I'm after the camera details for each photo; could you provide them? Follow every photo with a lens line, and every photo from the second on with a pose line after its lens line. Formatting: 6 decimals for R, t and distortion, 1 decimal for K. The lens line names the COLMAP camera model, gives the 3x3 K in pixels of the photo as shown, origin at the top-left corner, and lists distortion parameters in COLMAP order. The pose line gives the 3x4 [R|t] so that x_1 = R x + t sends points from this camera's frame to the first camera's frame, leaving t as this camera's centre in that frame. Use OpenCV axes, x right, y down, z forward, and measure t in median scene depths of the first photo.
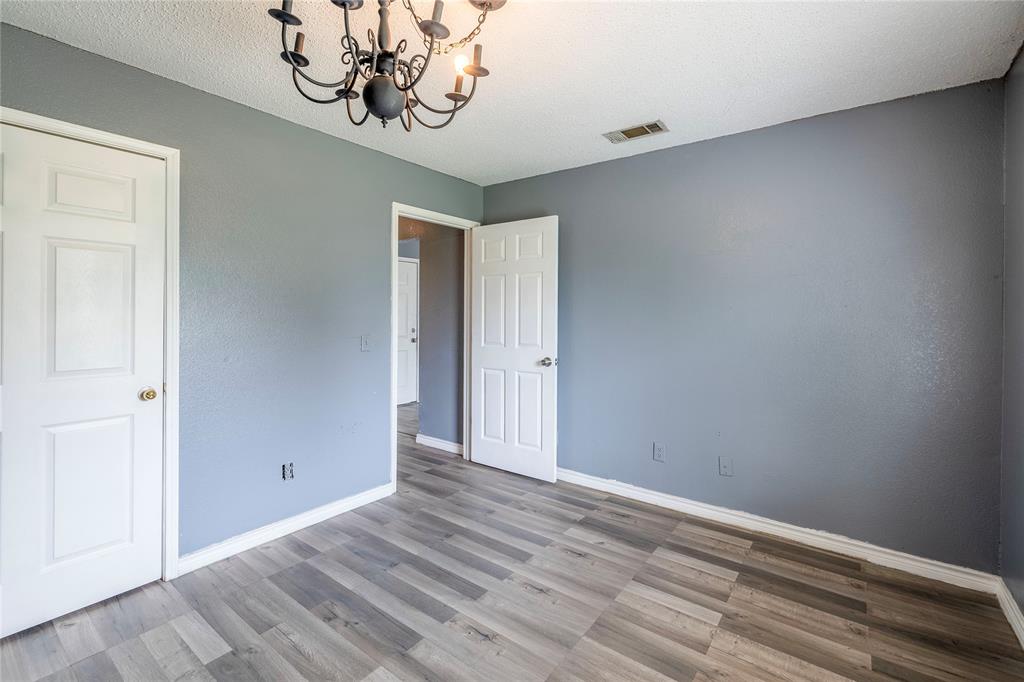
lens RADIAL K [[461.3, 0, 522.6], [0, 461.3, 315.9], [0, 0, 1]] dist [-0.001695, 0.000513]
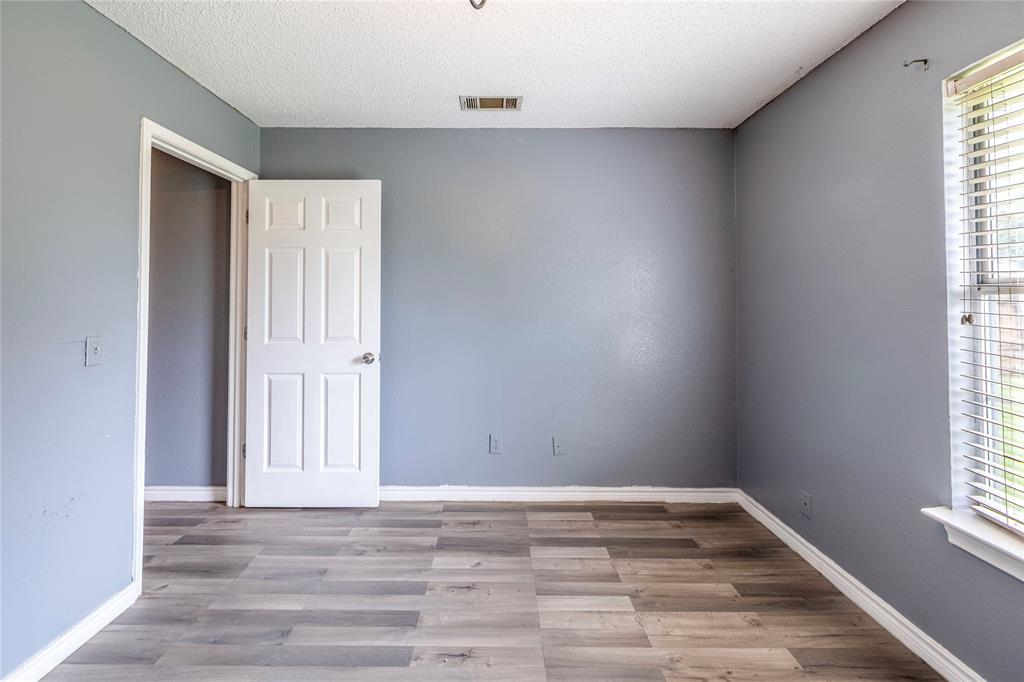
lens RADIAL K [[461.3, 0, 532.0], [0, 461.3, 288.8], [0, 0, 1]] dist [-0.001695, 0.000513]
pose [[0.803317, 0.007029, 0.595510, -0.244159], [0.006949, 0.999752, -0.021174, -0.003795], [-0.595511, 0.021148, 0.803069, 0.215696]]
